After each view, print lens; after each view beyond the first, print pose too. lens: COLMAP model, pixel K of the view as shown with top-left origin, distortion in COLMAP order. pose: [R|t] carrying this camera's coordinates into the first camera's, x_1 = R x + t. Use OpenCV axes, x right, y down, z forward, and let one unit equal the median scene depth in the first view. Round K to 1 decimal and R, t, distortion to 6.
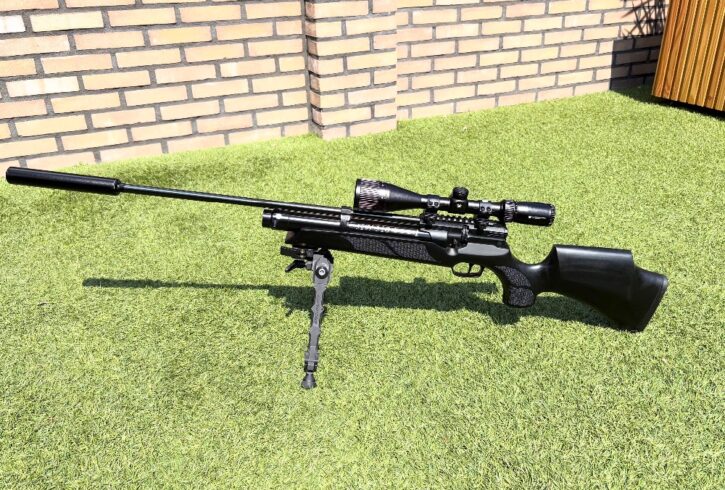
lens RADIAL K [[587.3, 0, 362.5], [0, 587.3, 245.0], [0, 0, 1]] dist [-0.001214, 0.000538]
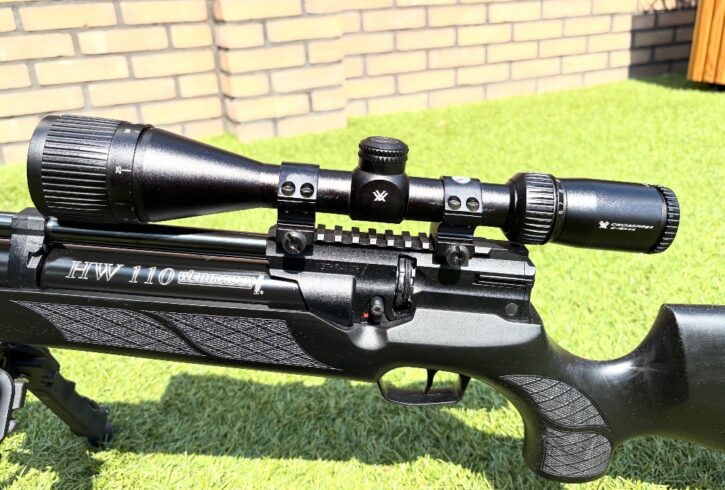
lens RADIAL K [[602.5, 0, 338.0], [0, 602.5, 244.9], [0, 0, 1]] dist [-0.006510, -0.002170]
pose [[0.999364, -0.028631, -0.021240, 0.096846], [0.027309, 0.997817, -0.060125, -0.013762], [0.022915, 0.059507, 0.997965, 0.442599]]
